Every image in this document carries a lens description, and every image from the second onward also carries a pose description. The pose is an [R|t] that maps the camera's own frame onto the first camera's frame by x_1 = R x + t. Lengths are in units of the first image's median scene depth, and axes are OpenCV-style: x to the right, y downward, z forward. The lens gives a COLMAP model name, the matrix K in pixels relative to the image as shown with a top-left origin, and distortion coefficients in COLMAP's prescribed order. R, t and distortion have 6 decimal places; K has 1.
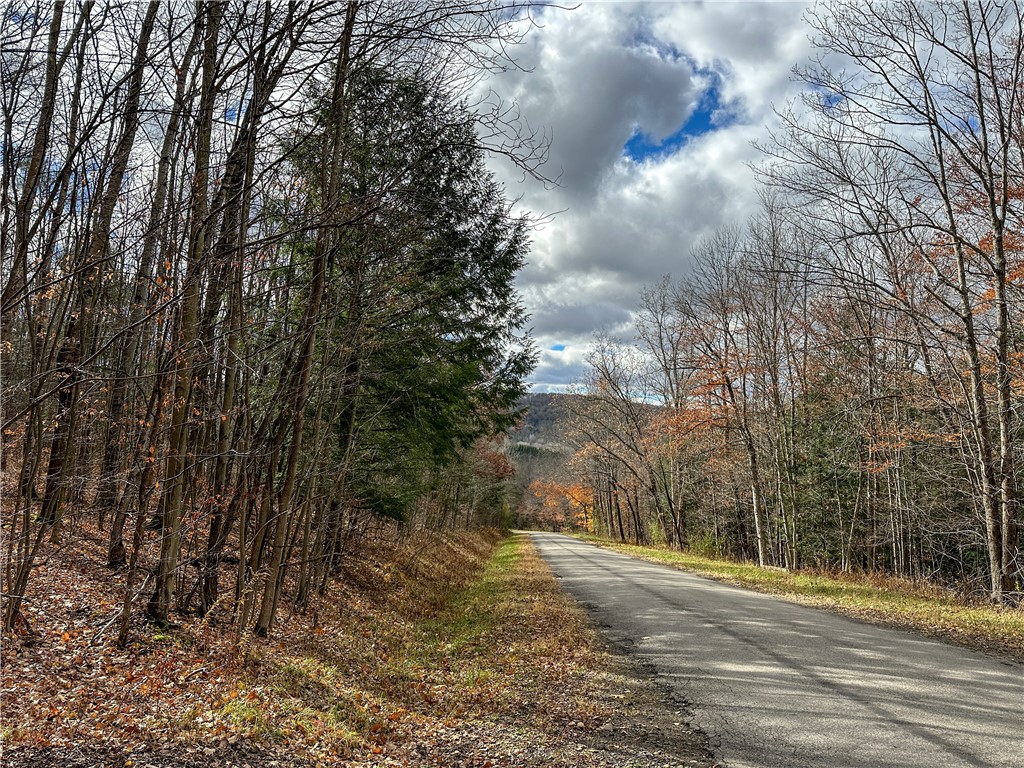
lens RADIAL K [[615.5, 0, 512.0], [0, 615.5, 384.0], [0, 0, 1]] dist [0.095379, -0.000152]
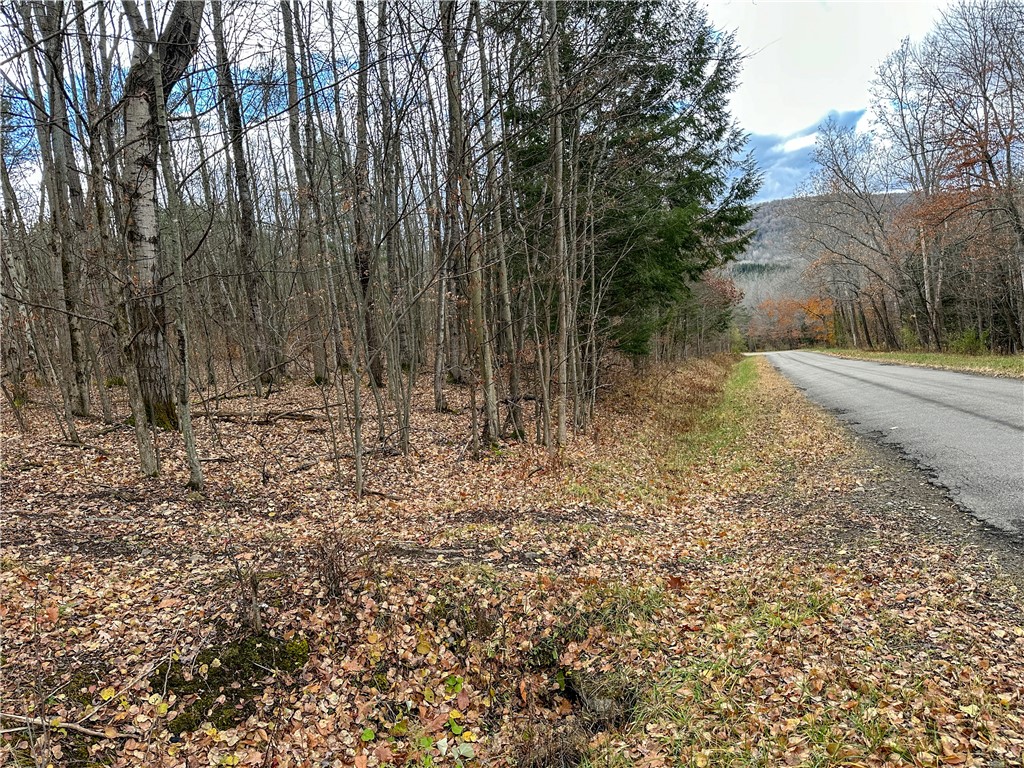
lens RADIAL K [[728.2, 0, 512.0], [0, 728.2, 384.0], [0, 0, 1]] dist [0.042622, -0.050211]
pose [[0.951634, -0.109535, -0.287044, -0.035956], [0.177565, 0.958531, 0.222911, -0.058011], [0.250724, -0.263098, 0.931621, -0.263083]]
